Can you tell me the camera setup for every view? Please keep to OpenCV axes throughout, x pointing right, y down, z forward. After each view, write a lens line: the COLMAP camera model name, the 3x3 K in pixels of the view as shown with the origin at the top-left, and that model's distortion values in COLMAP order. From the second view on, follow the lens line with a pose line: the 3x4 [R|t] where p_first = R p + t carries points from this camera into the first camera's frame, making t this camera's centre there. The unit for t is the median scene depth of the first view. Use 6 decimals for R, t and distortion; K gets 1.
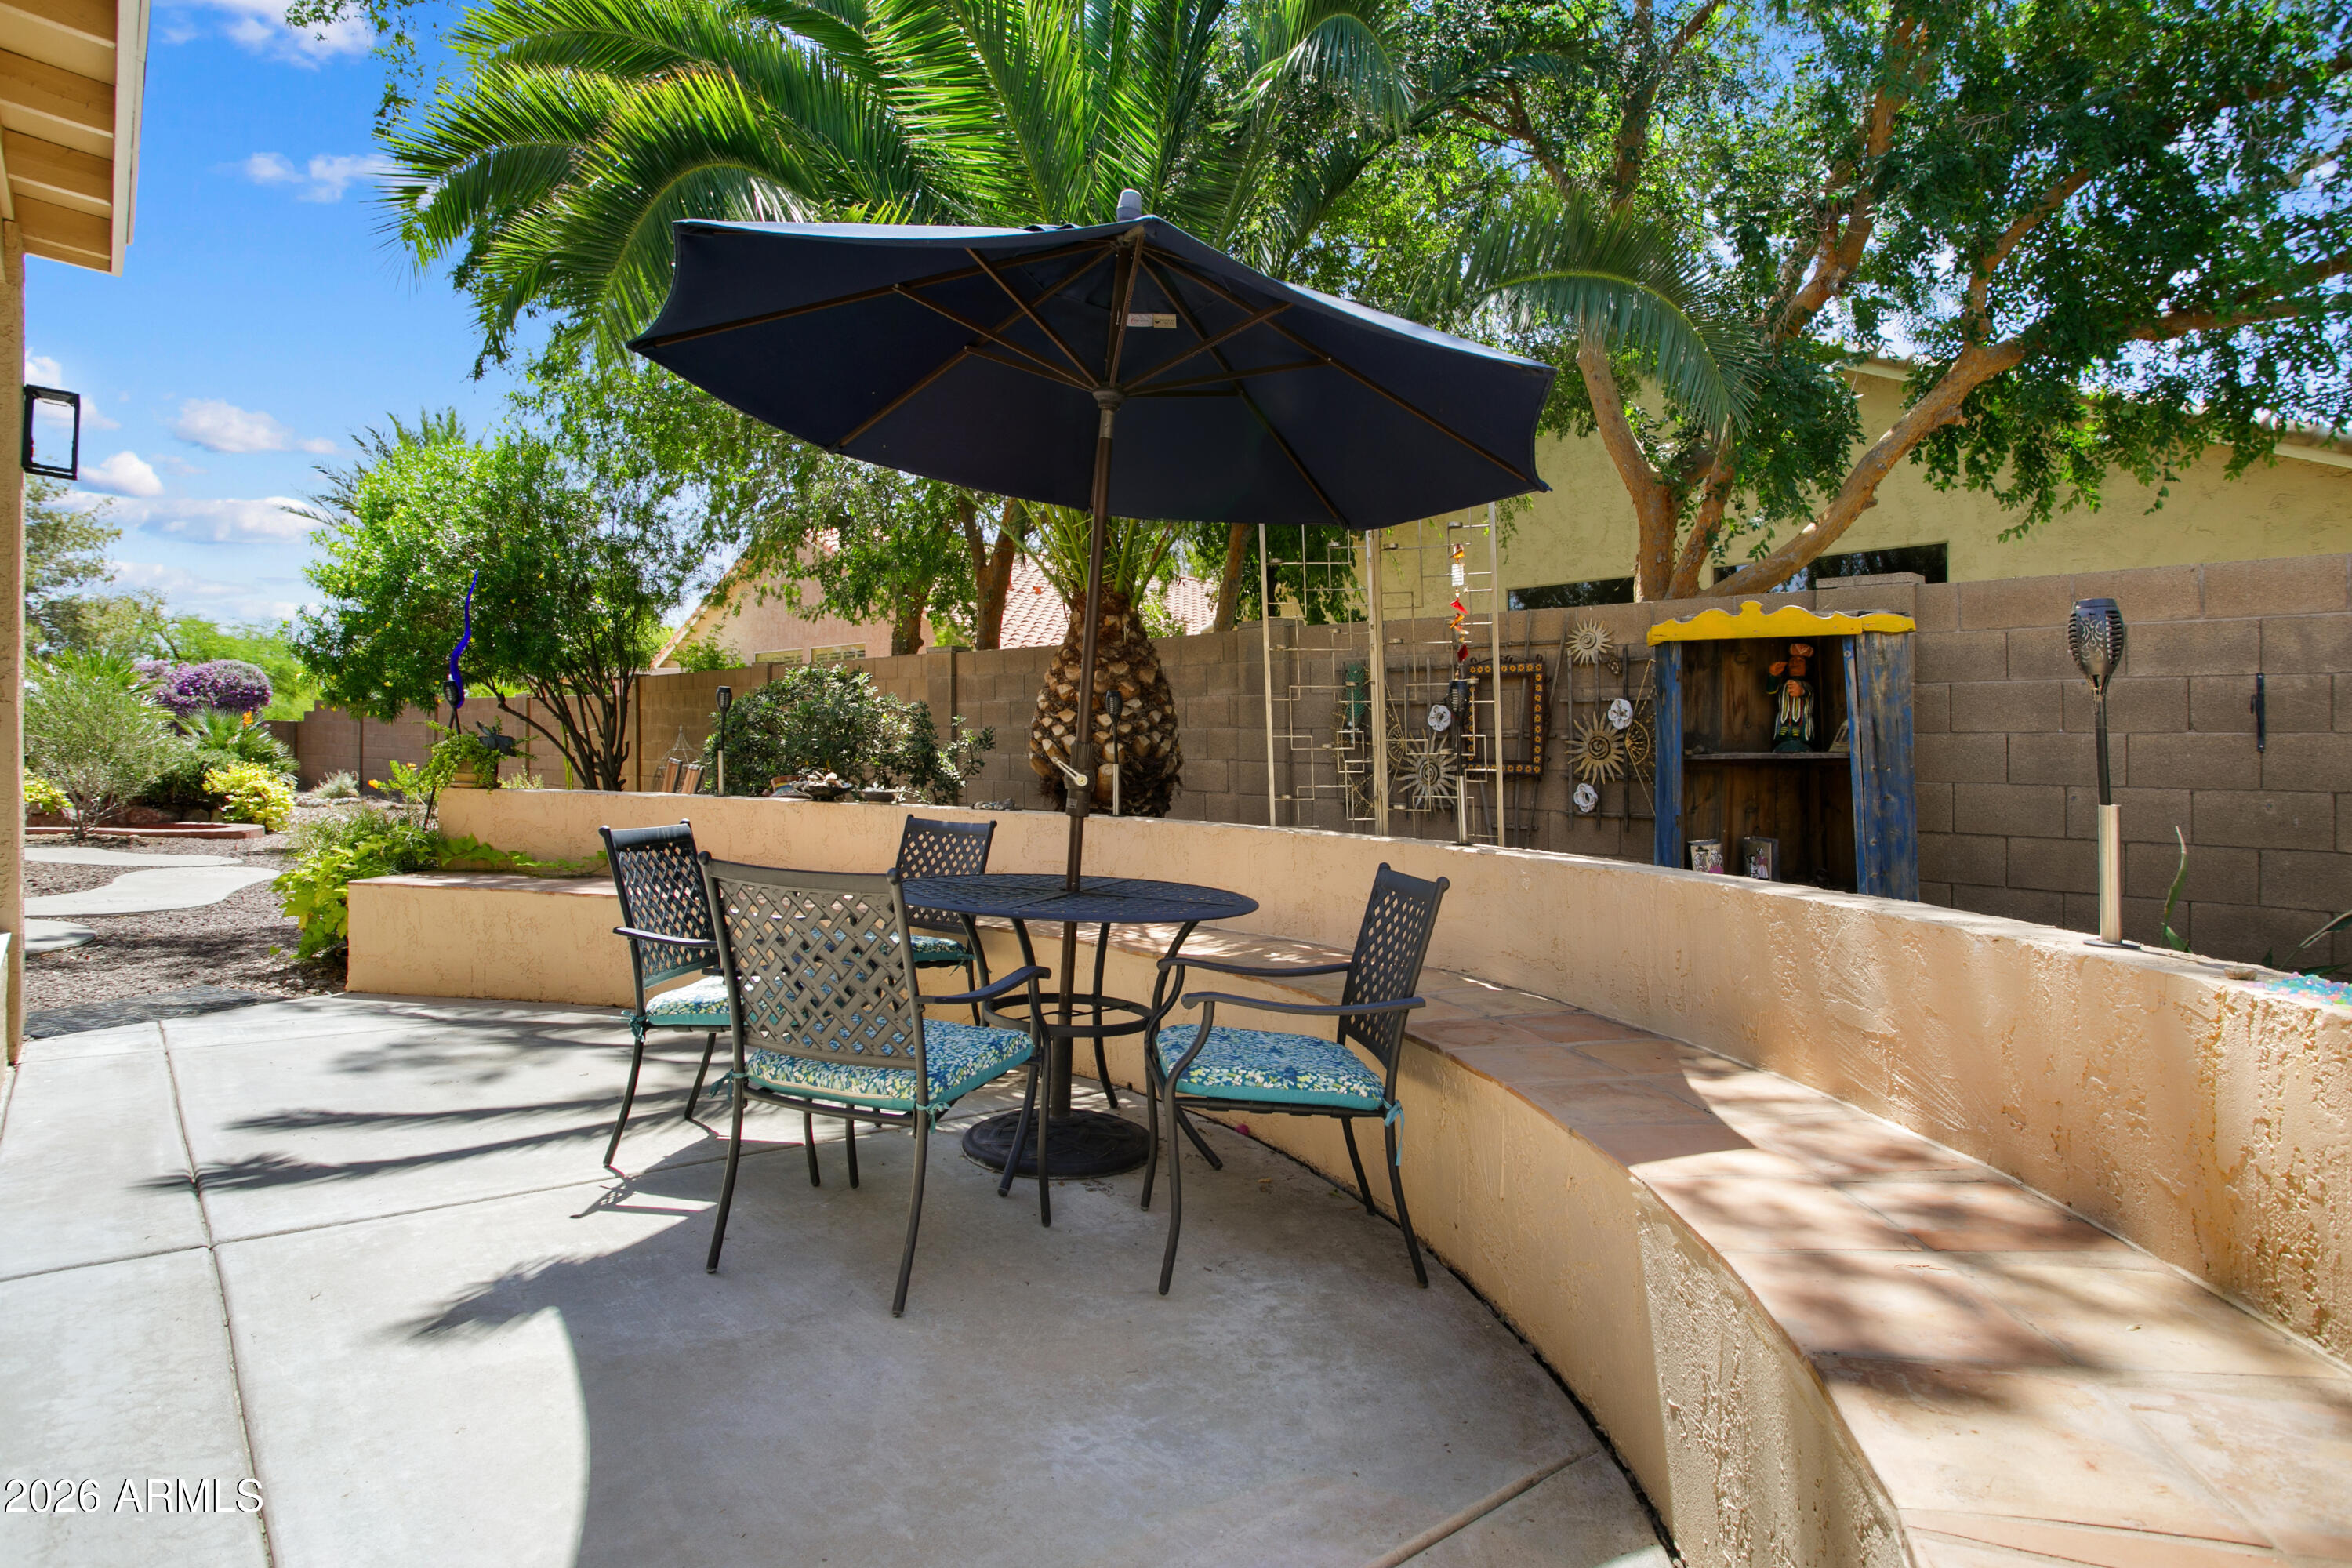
lens RADIAL K [[1237.8, 0, 1175.5], [0, 1237.8, 742.8], [0, 0, 1]] dist [-0.001324, -0.000187]
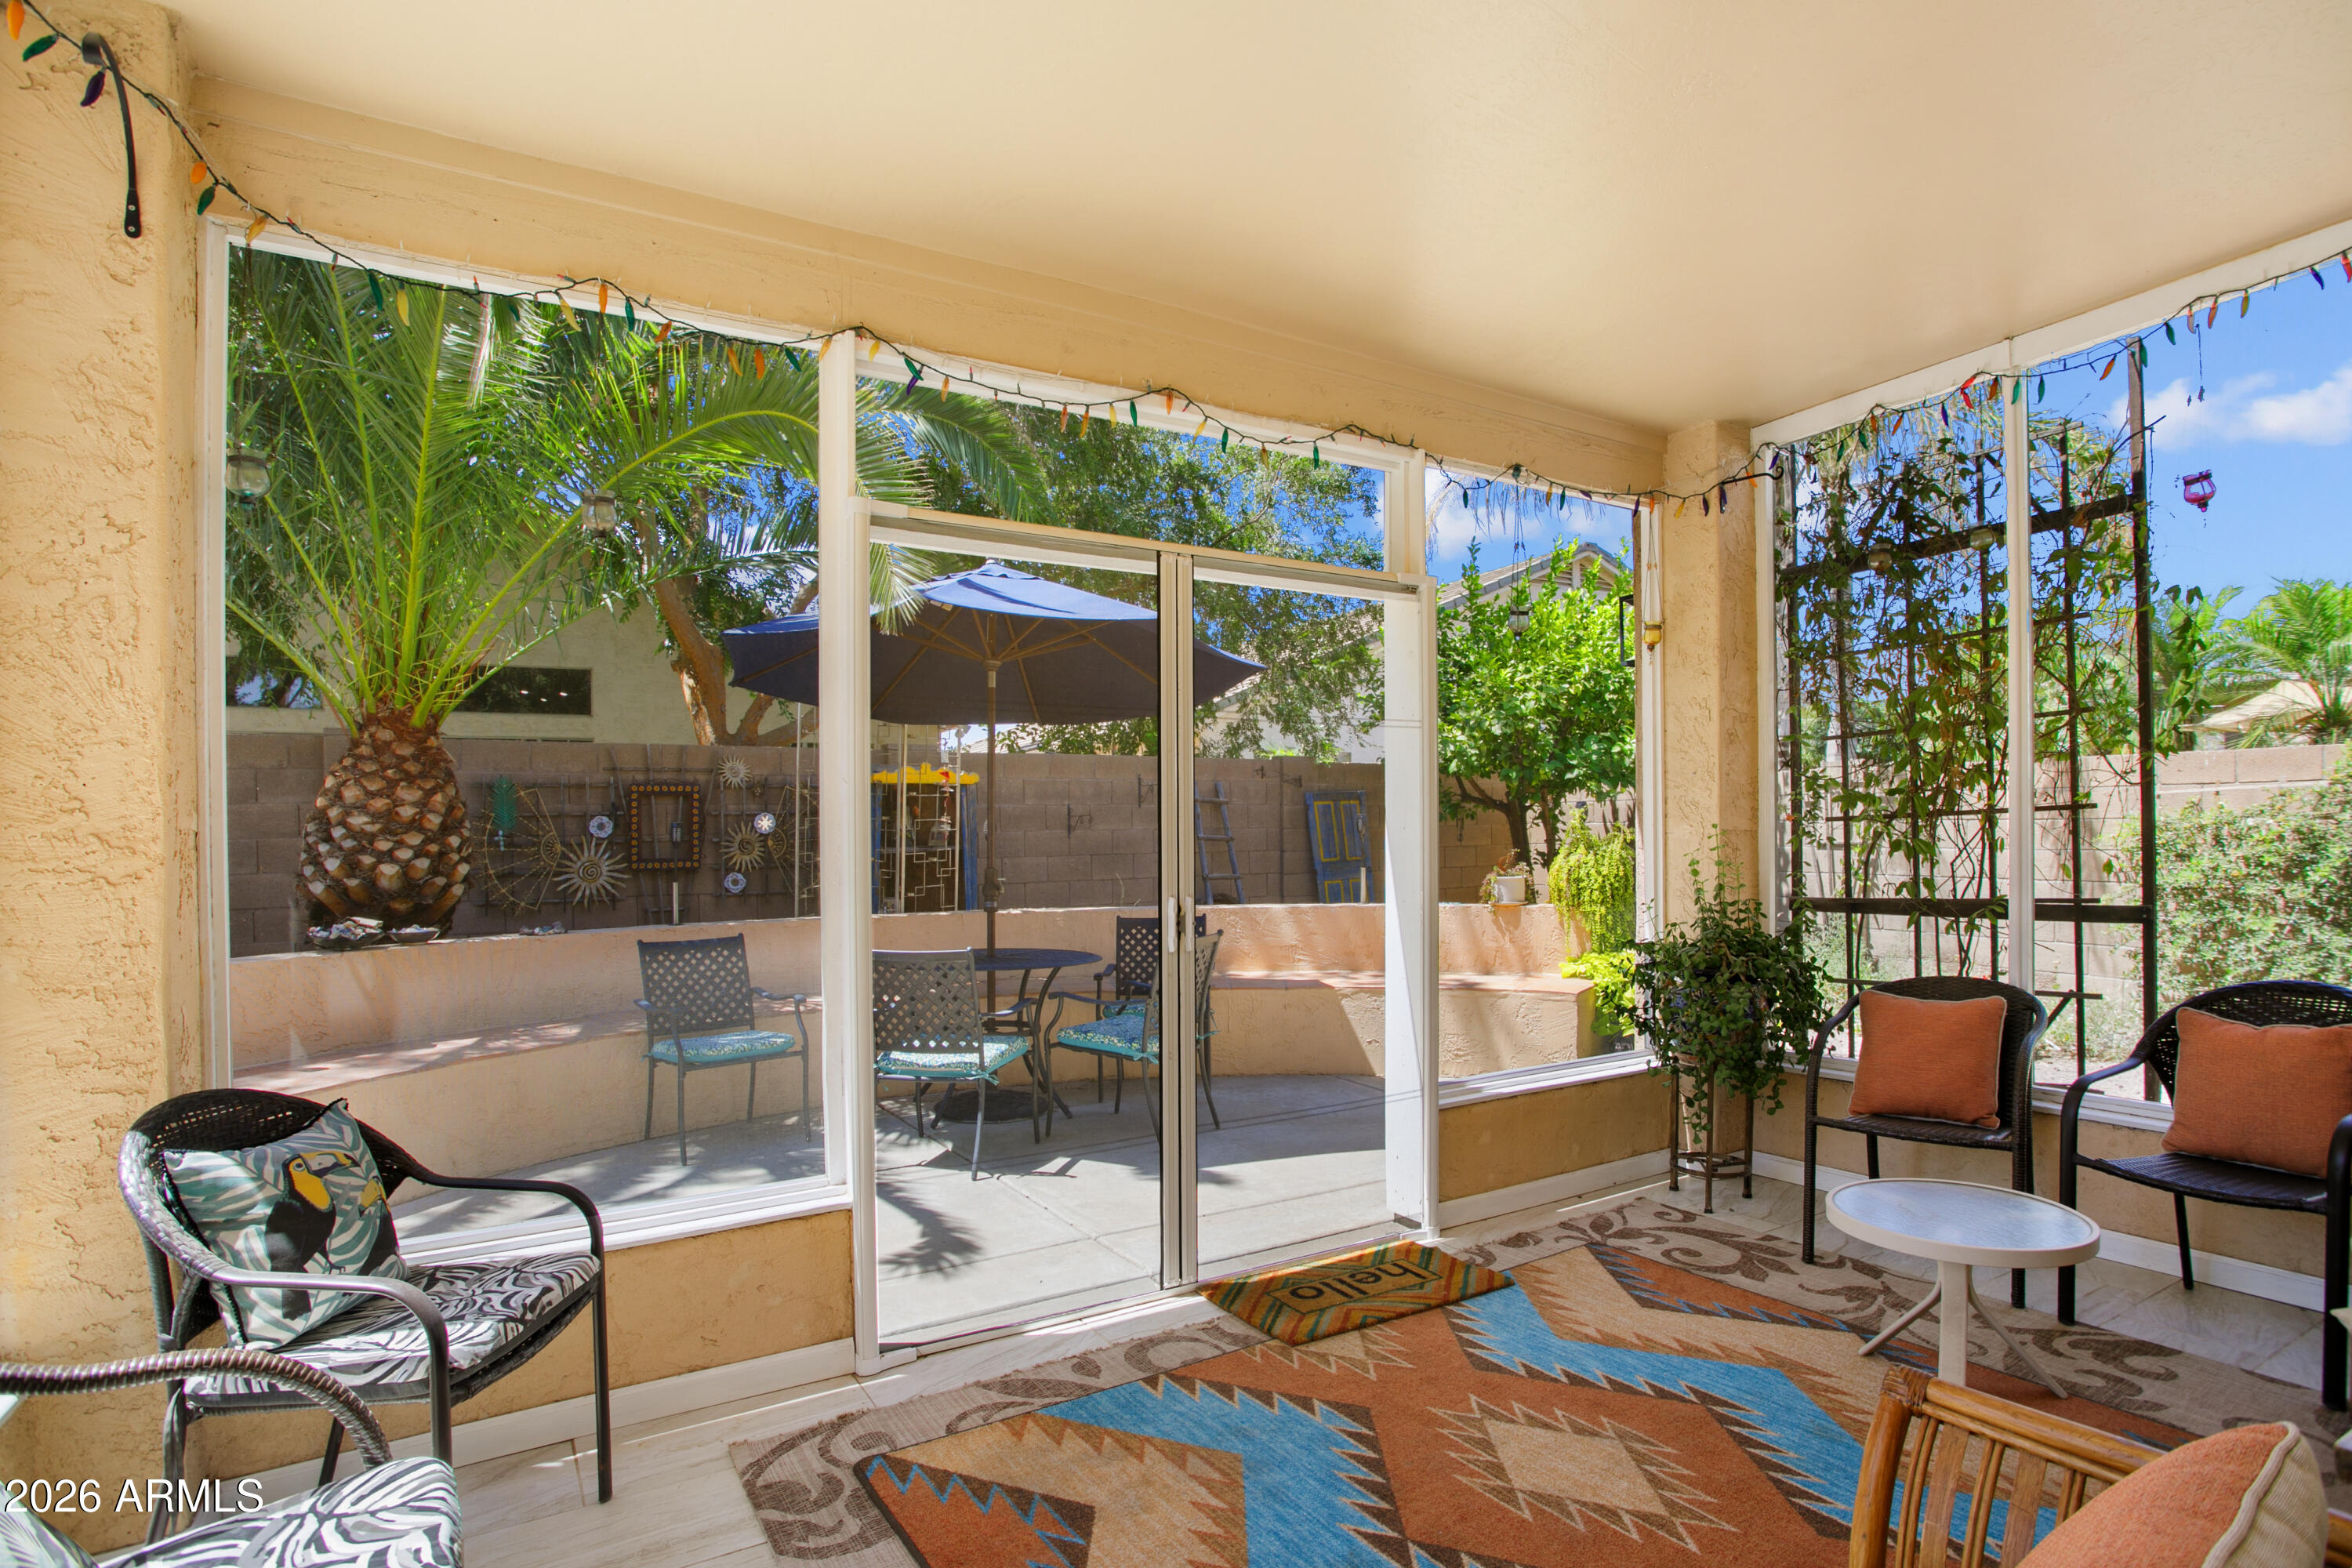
lens RADIAL K [[1195.3, 0, 1176.0], [0, 1195.3, 784.0], [0, 0, 1]] dist [-0.000802, -0.000171]
pose [[0.180895, 0.005650, 0.983486, -0.918547], [0.001770, 0.999980, -0.006070, -0.059072], [-0.983501, 0.002839, 0.180881, 0.260016]]
